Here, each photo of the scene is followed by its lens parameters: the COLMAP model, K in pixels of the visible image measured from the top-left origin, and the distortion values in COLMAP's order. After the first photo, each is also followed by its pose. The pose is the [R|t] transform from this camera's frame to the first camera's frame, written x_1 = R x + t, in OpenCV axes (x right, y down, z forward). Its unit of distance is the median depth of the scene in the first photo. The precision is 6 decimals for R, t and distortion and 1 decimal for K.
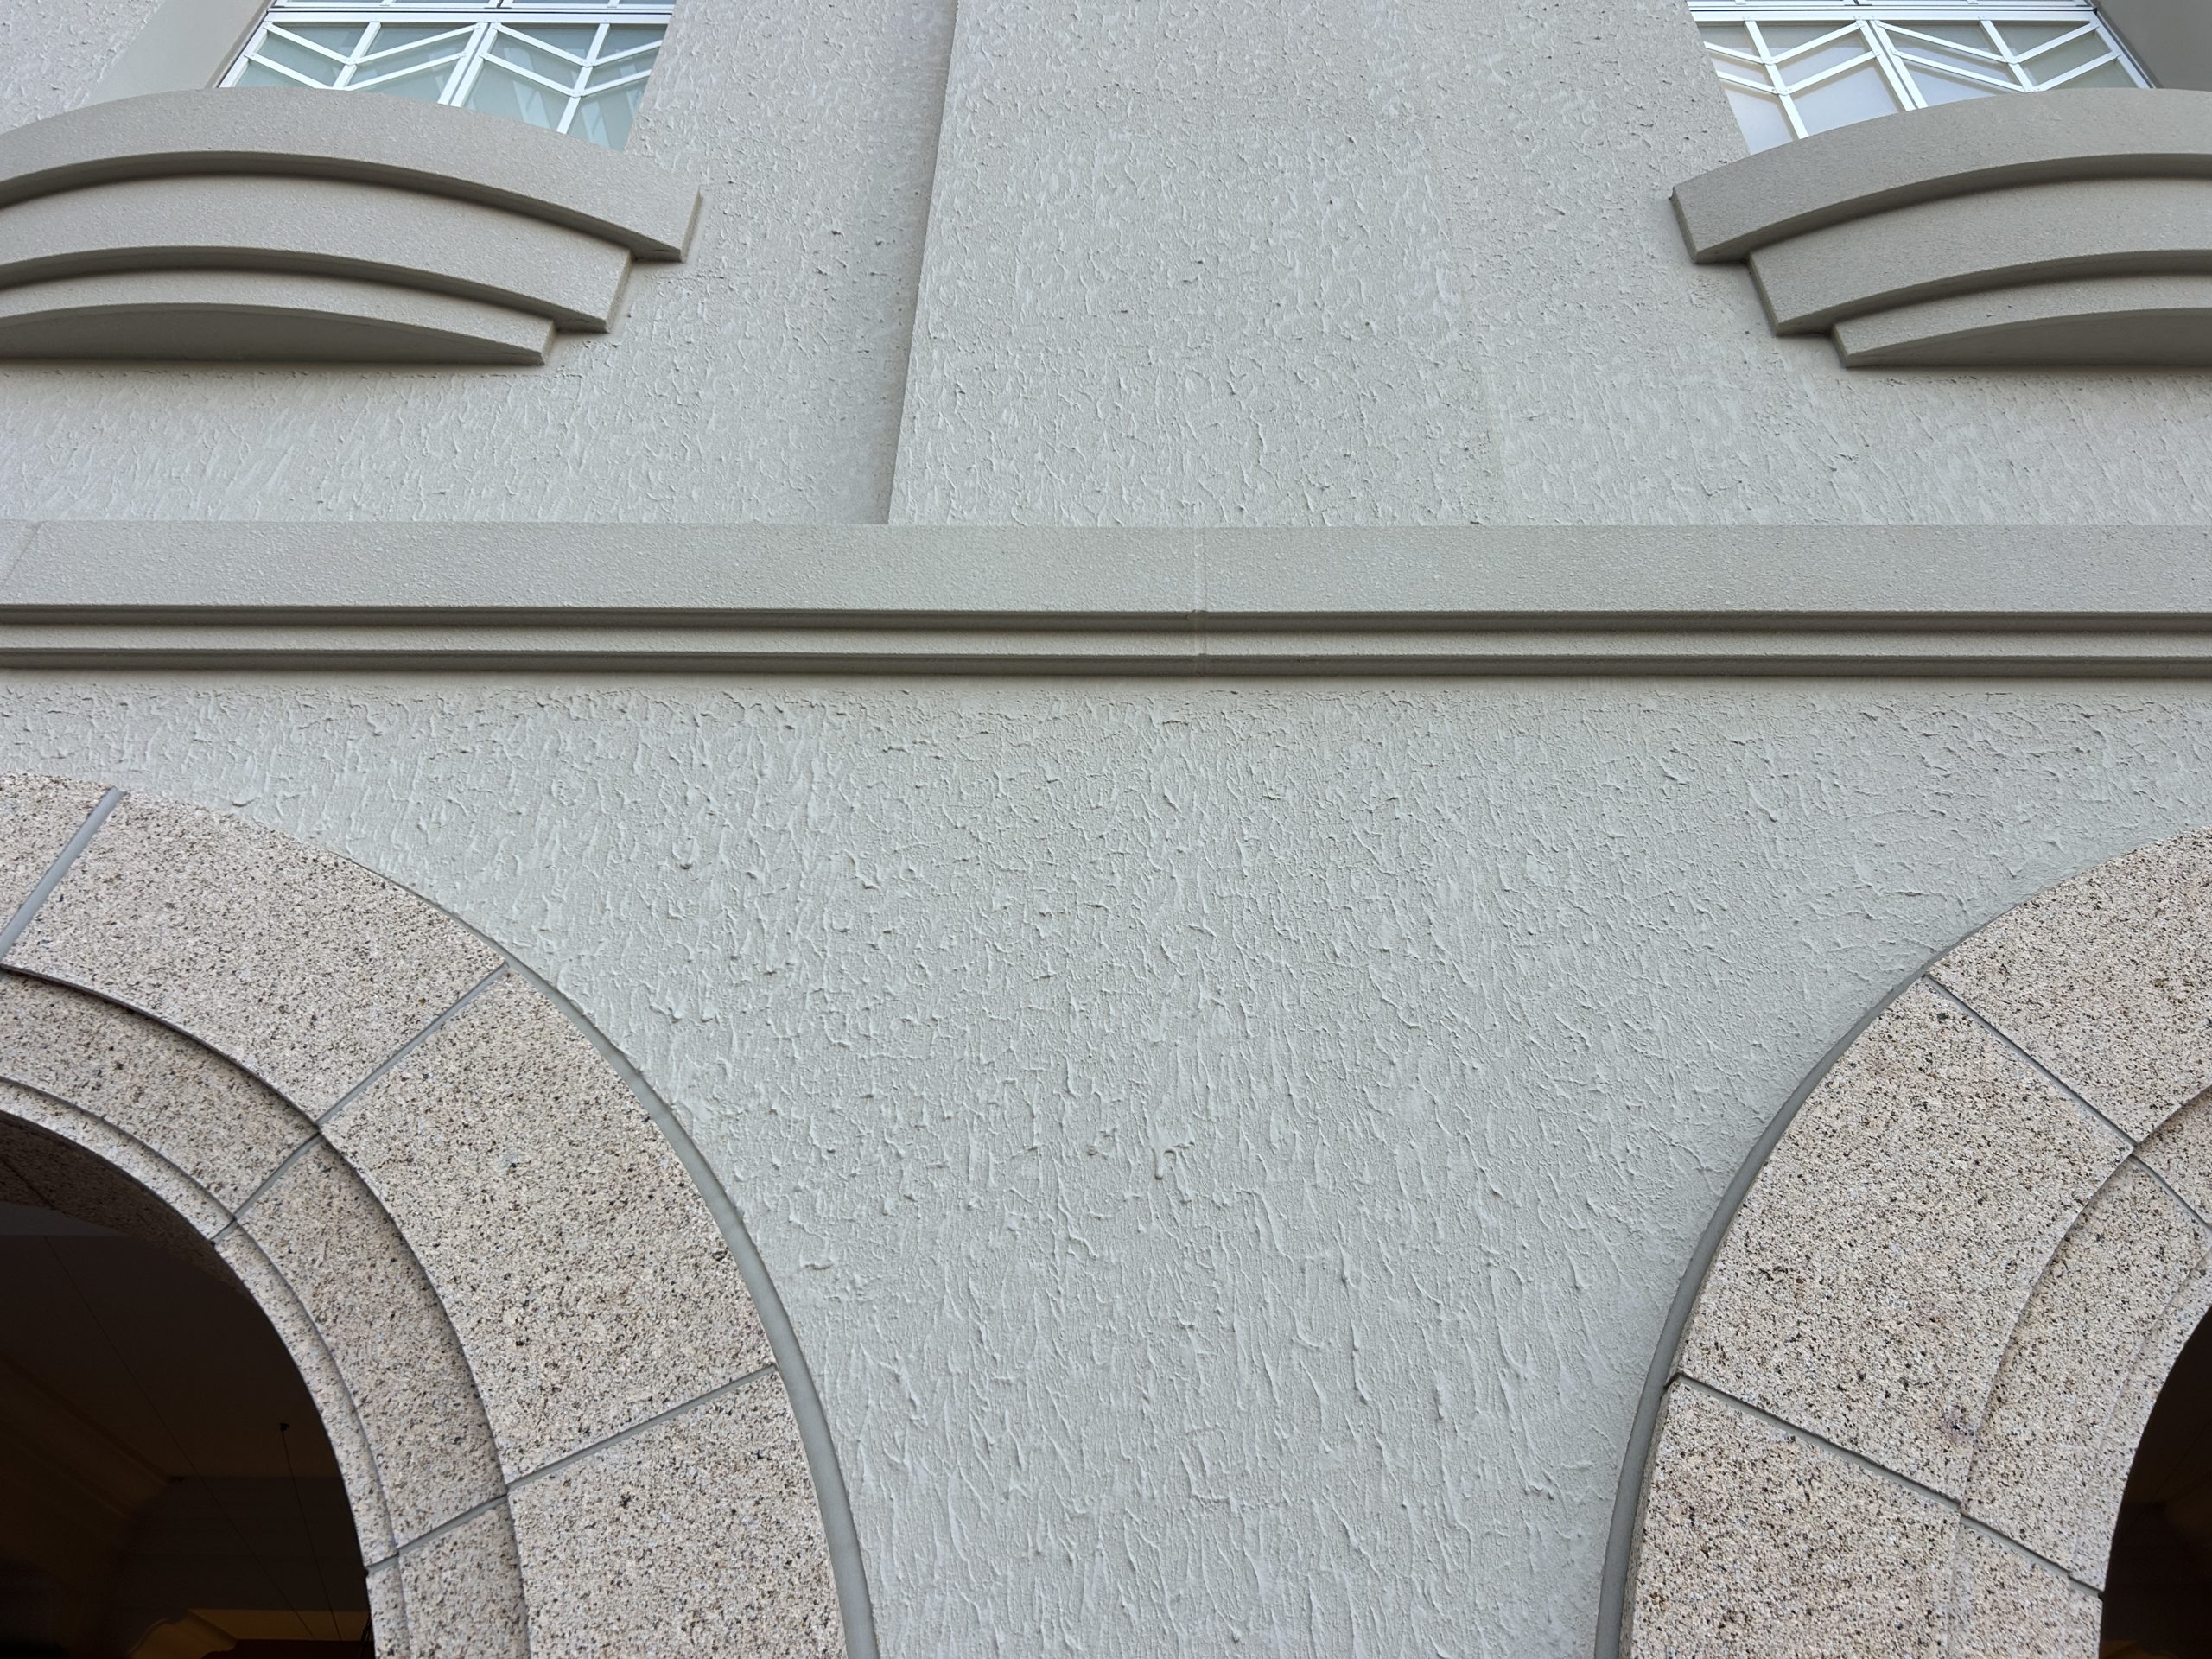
lens RADIAL K [[1644.2, 0, 1115.1], [0, 1644.2, 836.0], [0, 0, 1]] dist [0.026540, -0.008071]
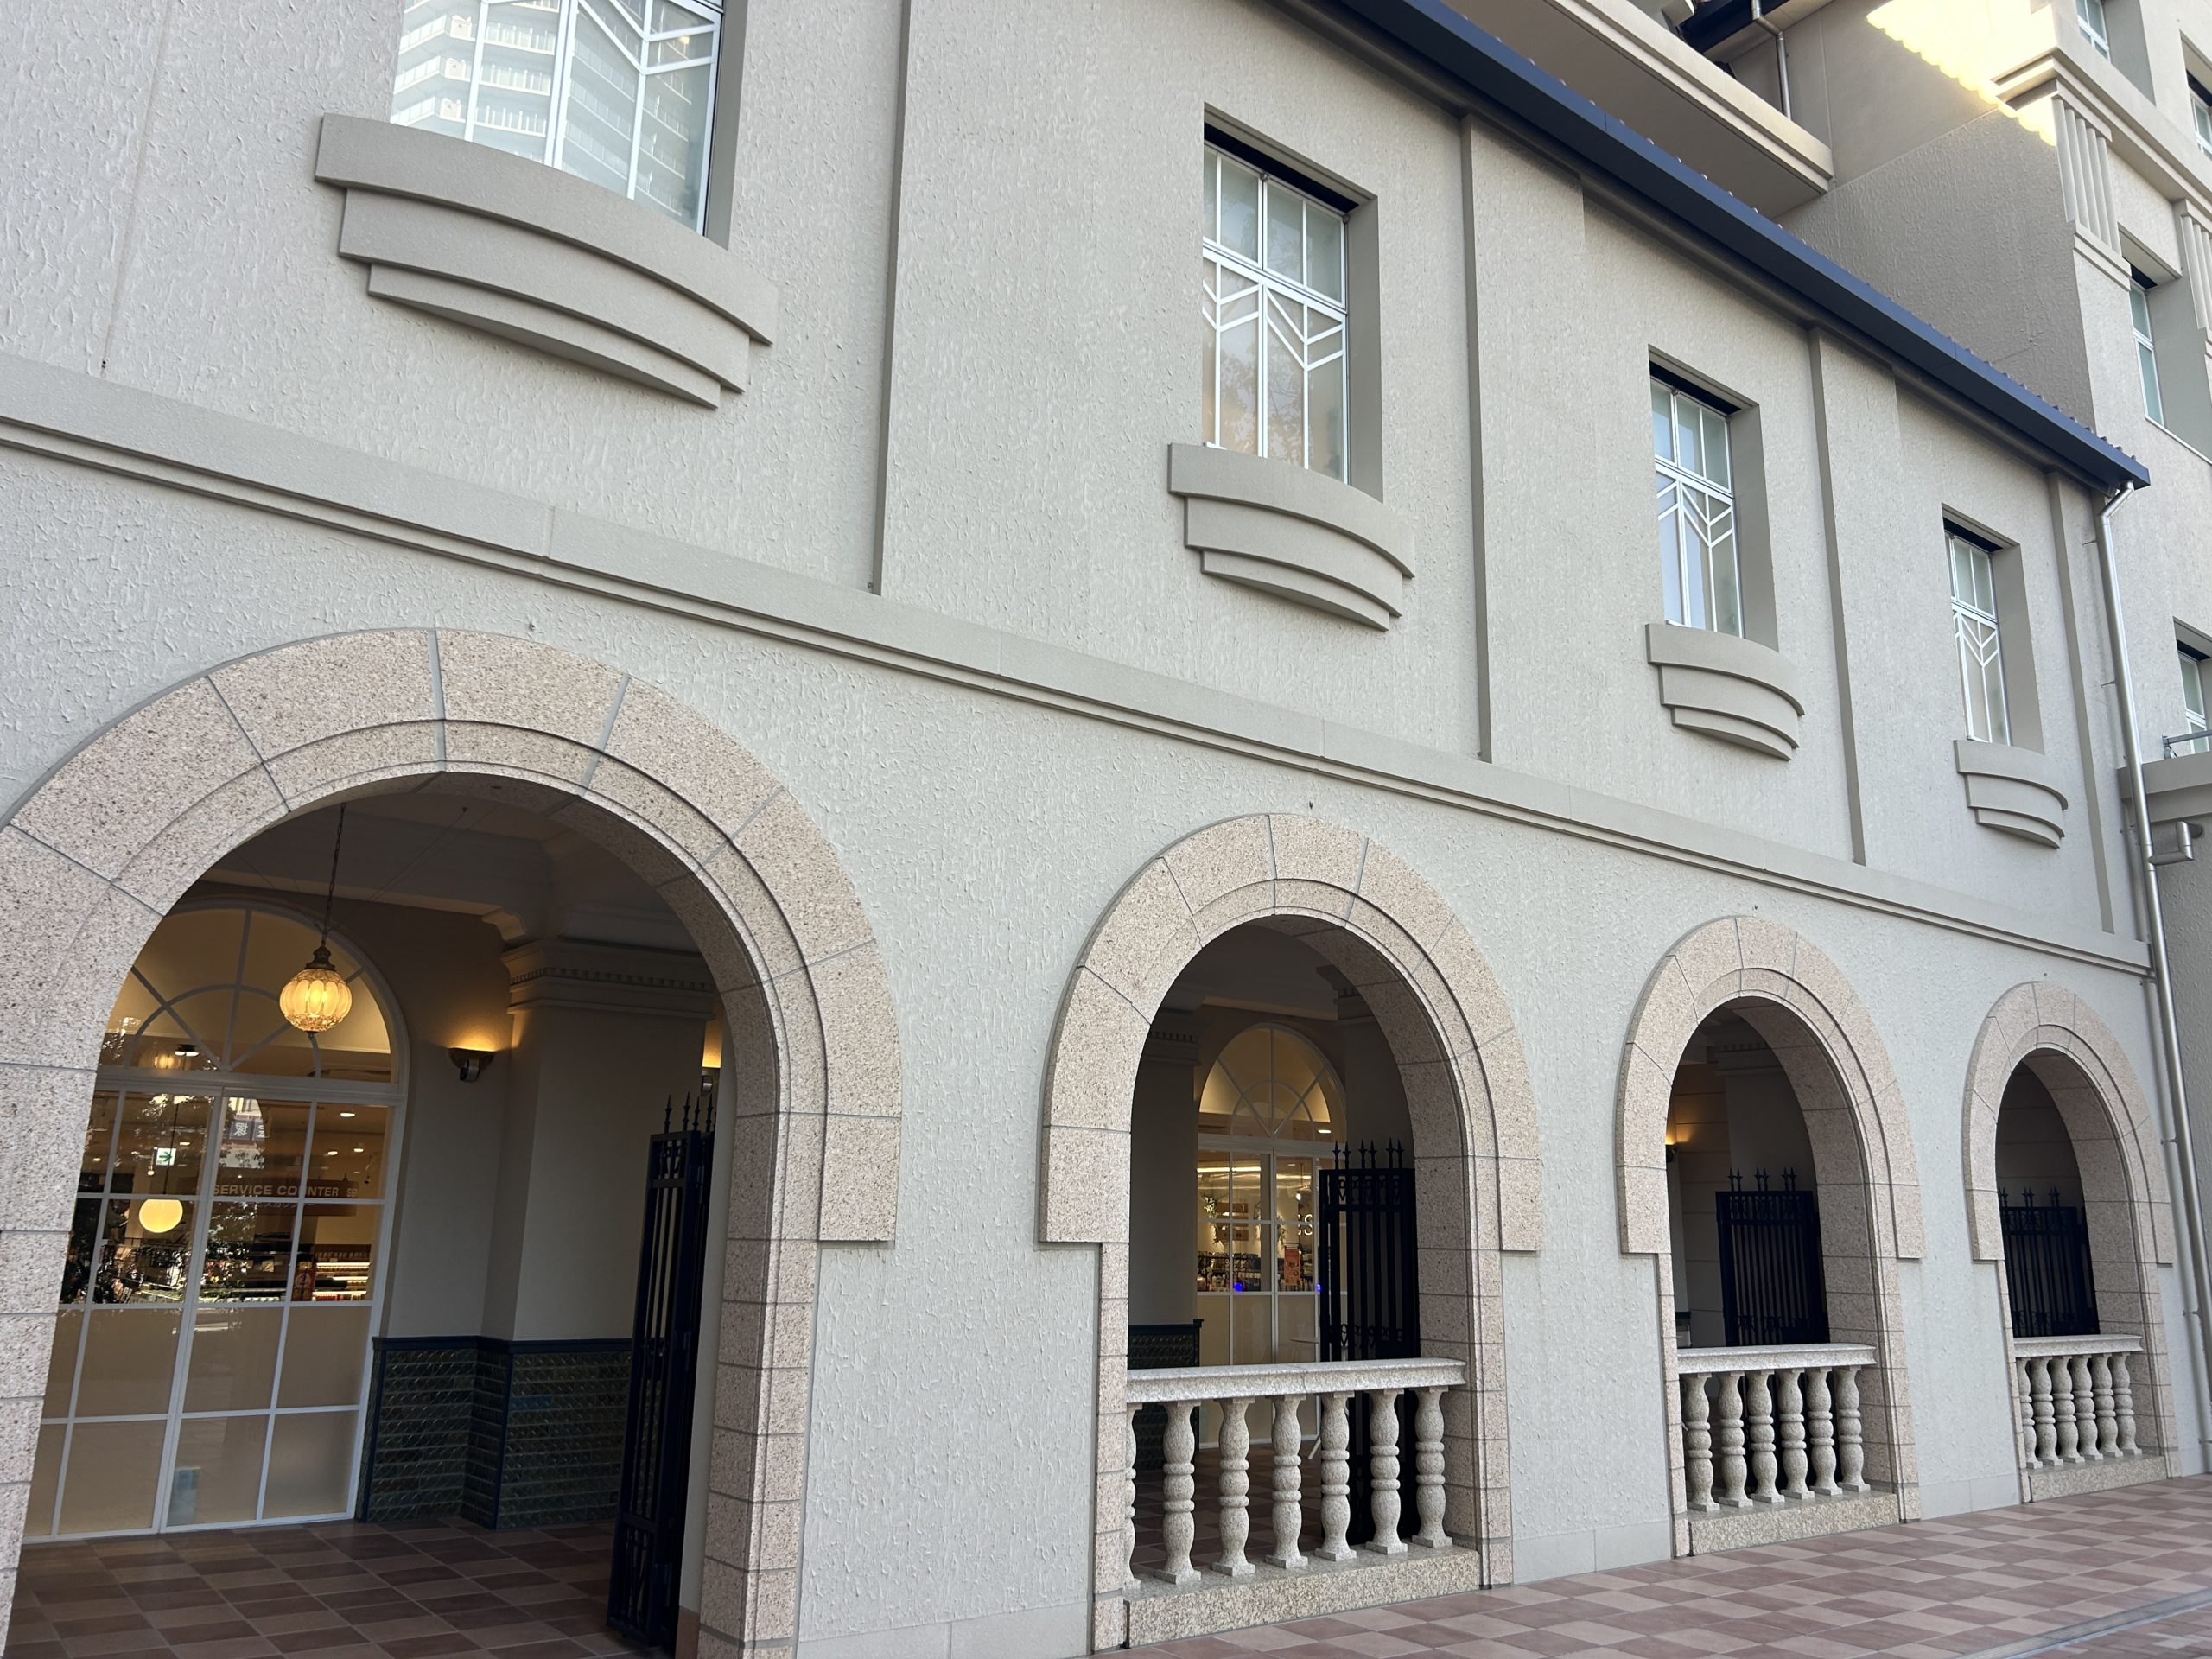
lens RADIAL K [[1644.2, 0, 1115.1], [0, 1644.2, 836.0], [0, 0, 1]] dist [0.026540, -0.008071]
pose [[0.781519, 0.138414, 0.608333, -1.717247], [-0.393323, 0.866200, 0.308212, -0.995369], [-0.484277, -0.480145, 0.731393, -1.462454]]
